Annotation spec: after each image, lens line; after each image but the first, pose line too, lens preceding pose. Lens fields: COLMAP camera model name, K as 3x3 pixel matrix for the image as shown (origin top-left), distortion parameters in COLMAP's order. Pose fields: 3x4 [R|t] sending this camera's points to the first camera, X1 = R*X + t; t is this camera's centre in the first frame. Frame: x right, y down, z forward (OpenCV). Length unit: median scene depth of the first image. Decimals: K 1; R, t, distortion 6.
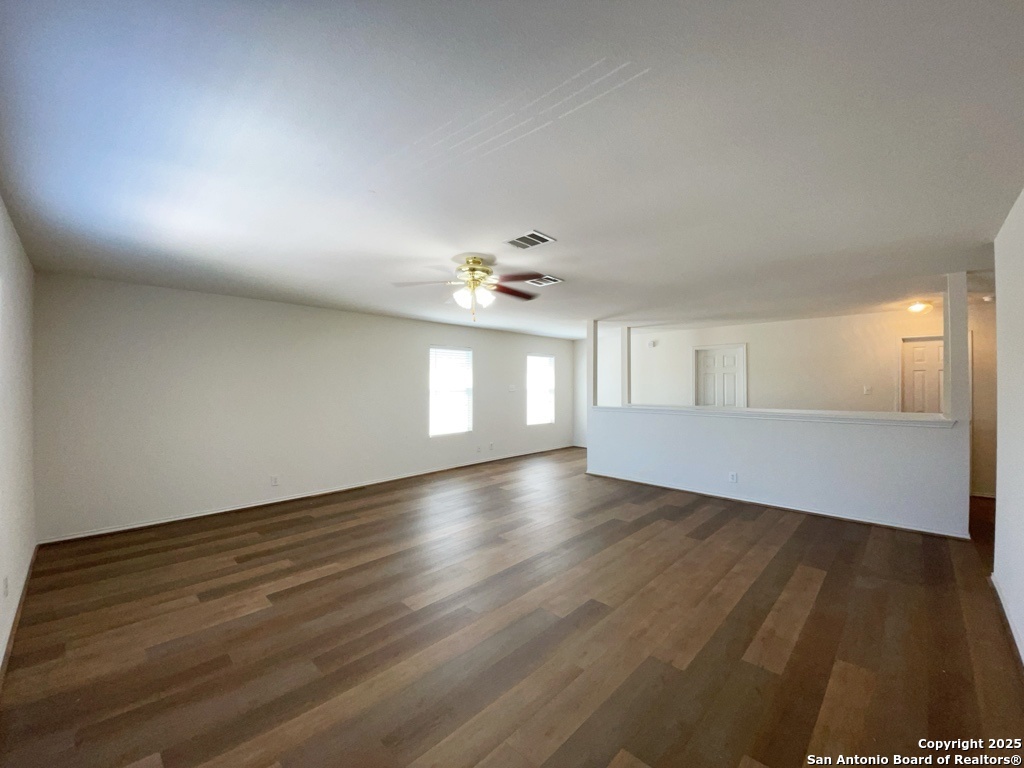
lens RADIAL K [[417.9, 0, 513.3], [0, 417.9, 382.7], [0, 0, 1]] dist [0.026348, -0.000083]
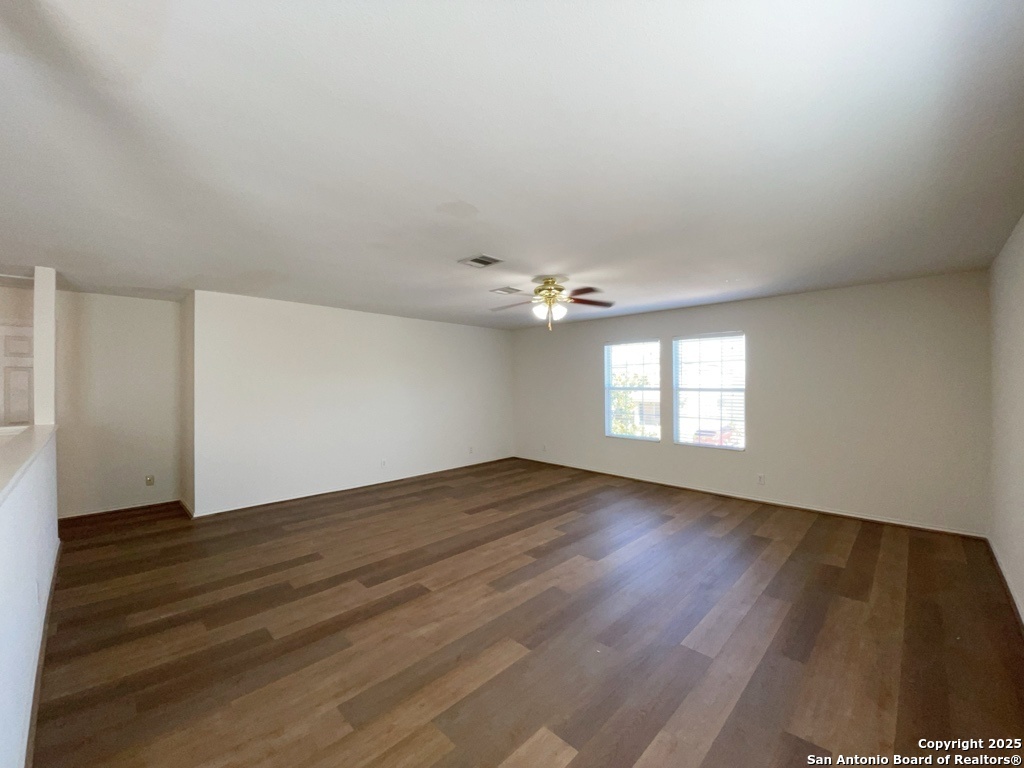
lens RADIAL K [[417.9, 0, 513.3], [0, 417.9, 382.7], [0, 0, 1]] dist [0.026348, -0.000083]
pose [[-0.999911, 0.010095, 0.008726, -0.001140], [0.010039, 0.999929, -0.006494, 0.007592], [-0.008791, -0.006406, -0.999941, 2.008381]]
